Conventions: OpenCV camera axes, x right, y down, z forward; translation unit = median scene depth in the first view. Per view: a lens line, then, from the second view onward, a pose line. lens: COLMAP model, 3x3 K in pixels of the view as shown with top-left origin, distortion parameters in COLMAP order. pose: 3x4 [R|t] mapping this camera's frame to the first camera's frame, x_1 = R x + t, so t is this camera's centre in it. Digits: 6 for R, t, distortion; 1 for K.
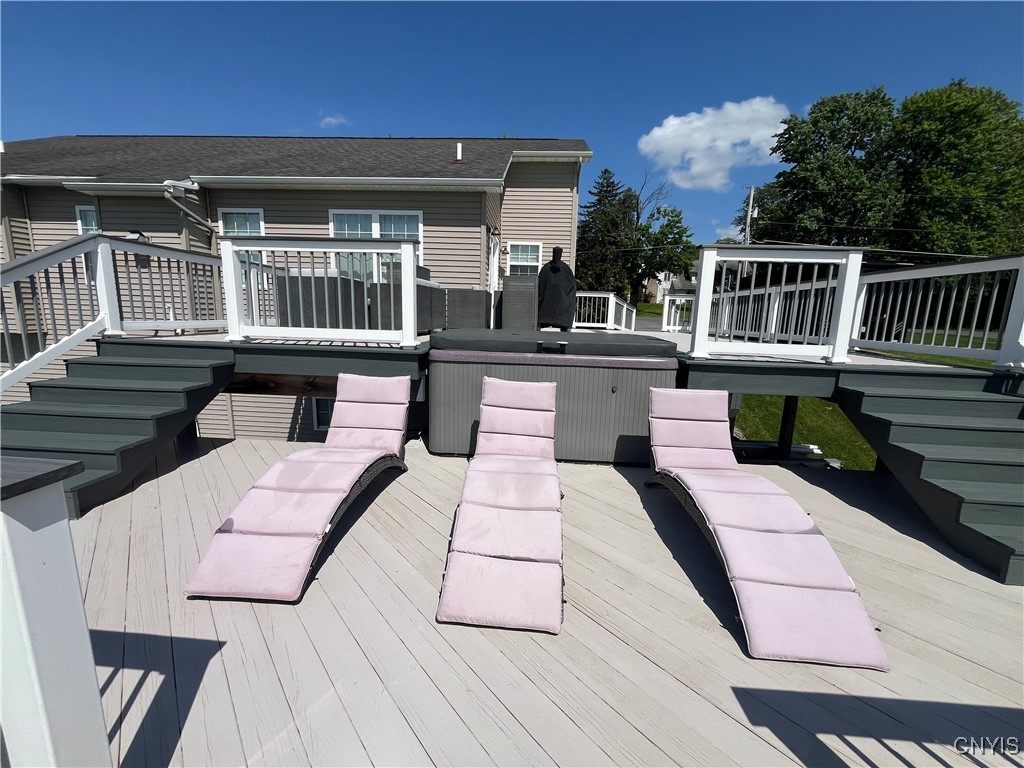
lens RADIAL K [[414.5, 0, 510.6], [0, 414.5, 383.2], [0, 0, 1]] dist [-0.003309, 0.000417]
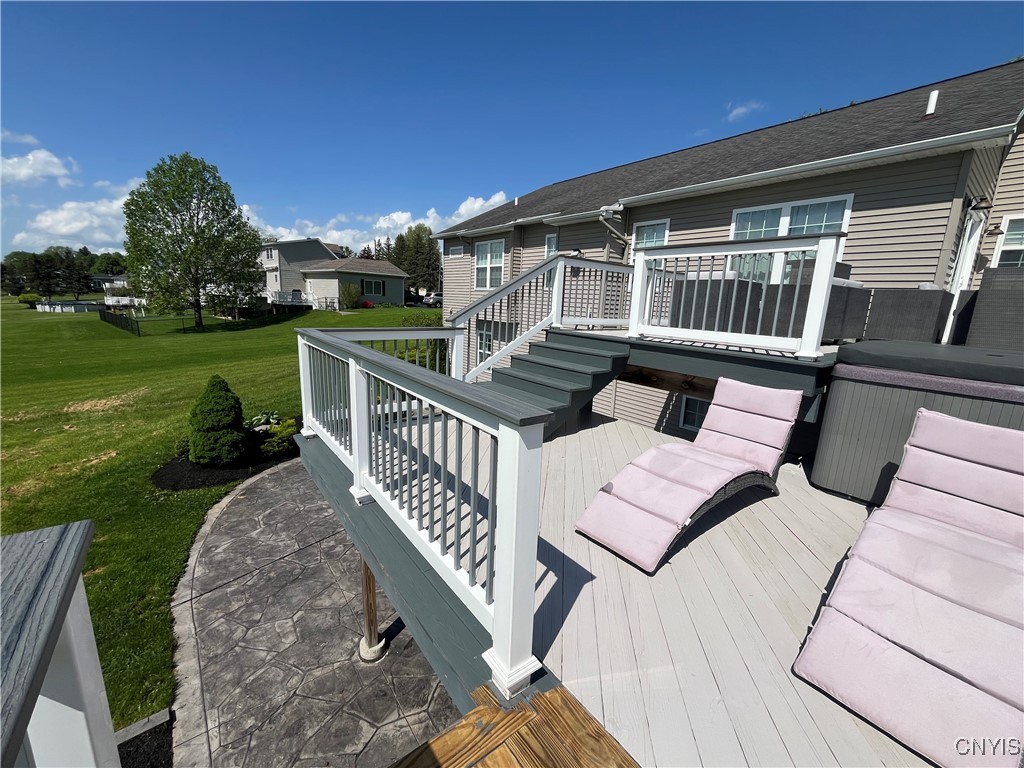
lens RADIAL K [[414.5, 0, 513.9], [0, 414.5, 384.2], [0, 0, 1]] dist [-0.003309, 0.000417]
pose [[0.663810, 0.149053, -0.732898, -0.008710], [-0.149357, 0.986620, 0.065376, 0.001785], [0.732836, 0.066066, 0.677190, -0.029575]]
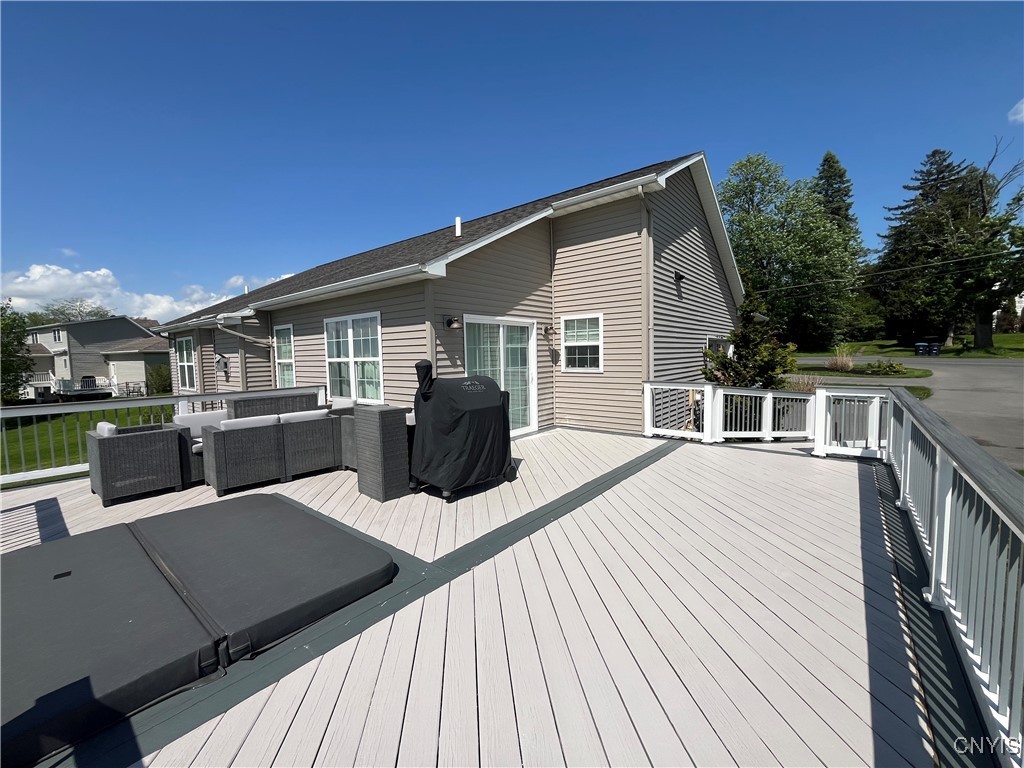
lens RADIAL K [[414.5, 0, 510.8], [0, 414.5, 383.8], [0, 0, 1]] dist [-0.003309, 0.000417]
pose [[0.814645, -0.006402, -0.579924, 0.922443], [-0.052484, 0.995022, -0.084712, -0.390504], [0.577580, 0.099447, 0.810254, 0.897948]]
